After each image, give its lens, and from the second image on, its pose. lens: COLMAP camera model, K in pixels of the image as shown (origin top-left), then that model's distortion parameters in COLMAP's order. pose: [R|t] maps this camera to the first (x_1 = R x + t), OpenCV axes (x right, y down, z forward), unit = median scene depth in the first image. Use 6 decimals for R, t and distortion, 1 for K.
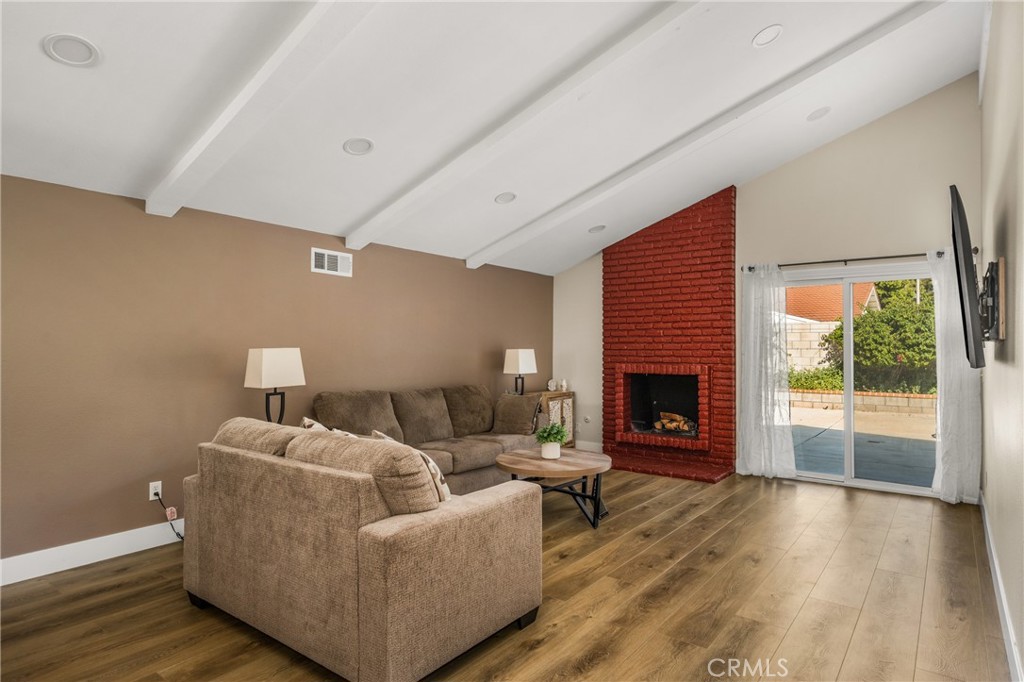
lens RADIAL K [[572.6, 0, 515.6], [0, 572.6, 343.9], [0, 0, 1]] dist [-0.002340, 0.000282]
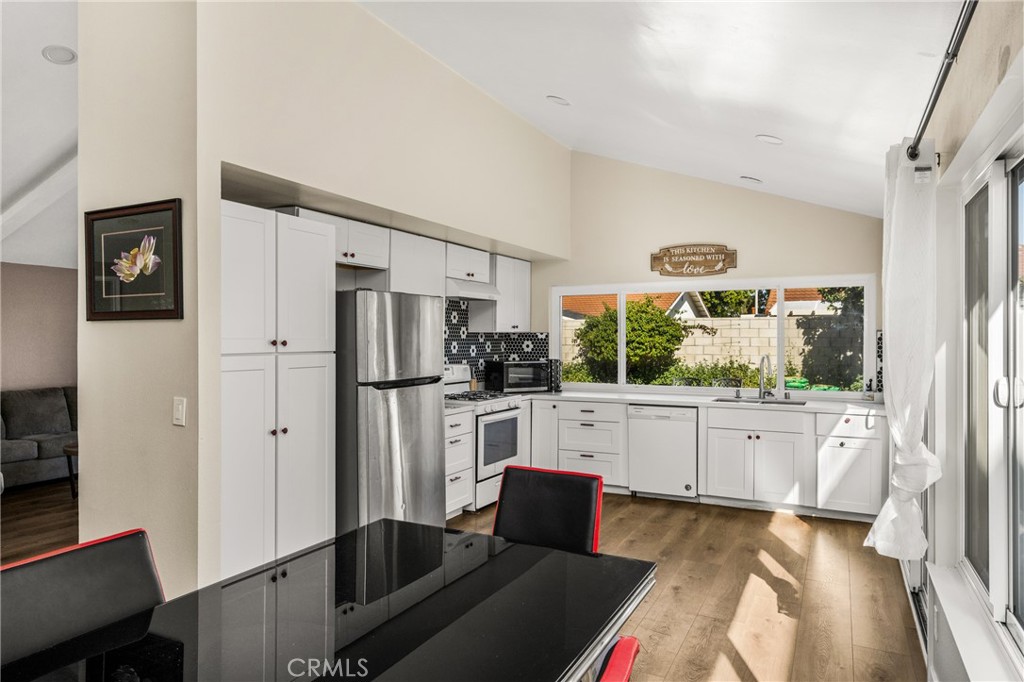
lens RADIAL K [[648.5, 0, 514.6], [0, 648.5, 344.6], [0, 0, 1]] dist [0.008635, -0.012565]
pose [[0.983157, -0.002379, 0.182747, 0.465731], [-0.000540, 0.999873, 0.015923, -0.025596], [-0.182762, -0.015753, 0.983031, -0.384259]]
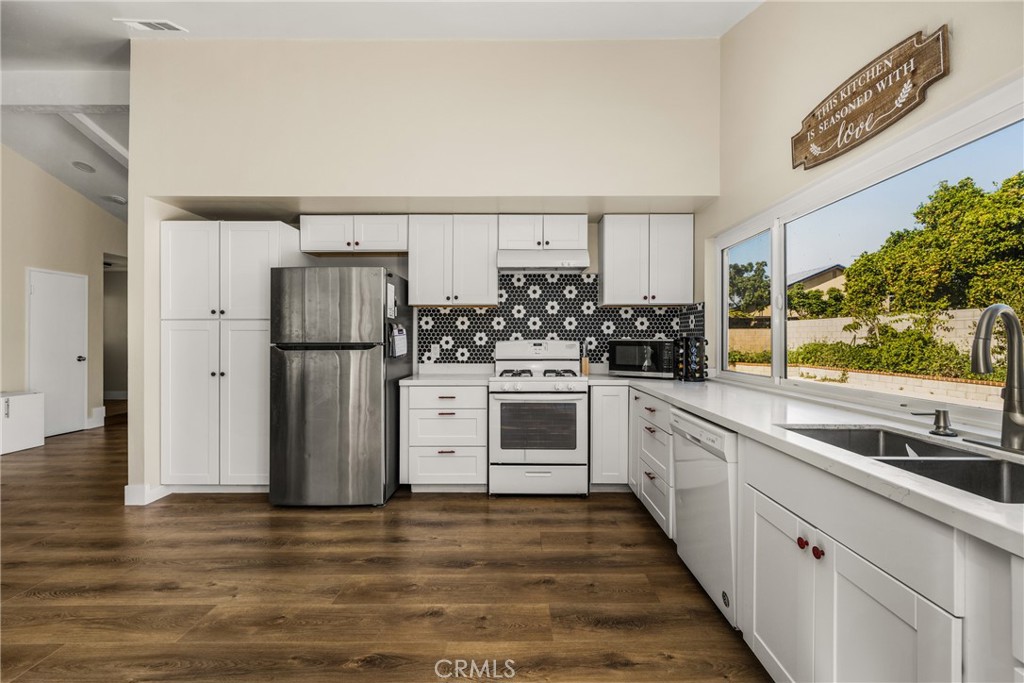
lens RADIAL K [[418.5, 0, 519.7], [0, 418.5, 339.1], [0, 0, 1]] dist [-0.002138, 0.002217]
pose [[0.610245, -0.001152, -0.792212, 1.011273], [0.005933, 0.999978, 0.003116, 0.016407], [0.792191, -0.006602, 0.610238, 0.192207]]
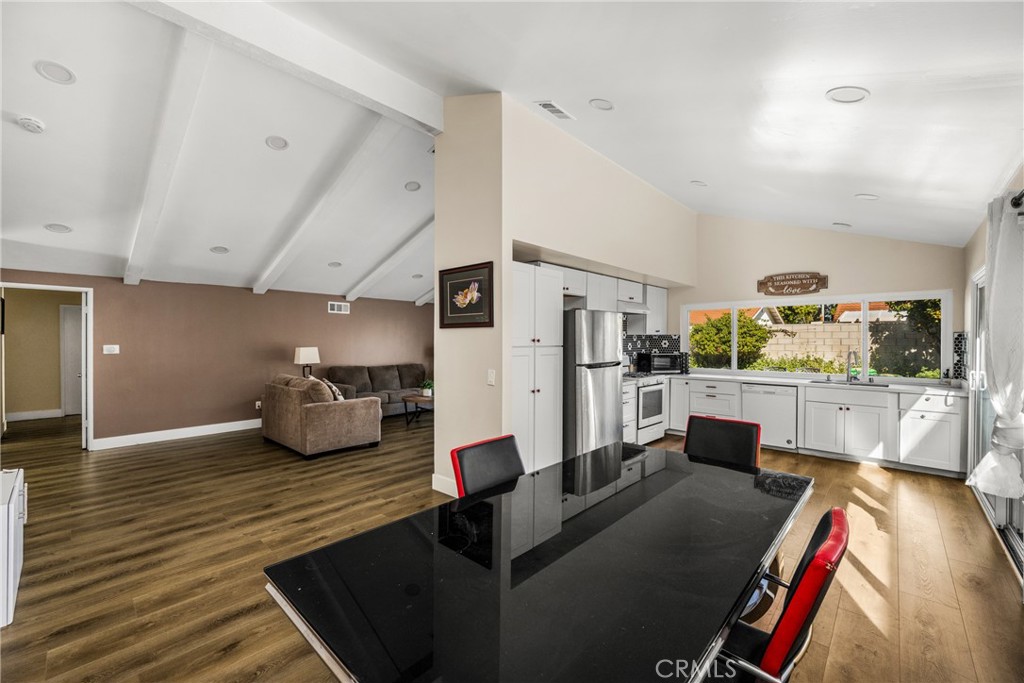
lens RADIAL K [[418.5, 0, 512.1], [0, 418.5, 344.2], [0, 0, 1]] dist [-0.002138, 0.002217]
pose [[0.995677, 0.000798, -0.092875, 0.390250], [0.000836, 0.999846, 0.017553, -0.023525], [0.092874, -0.017555, 0.995523, -0.429148]]
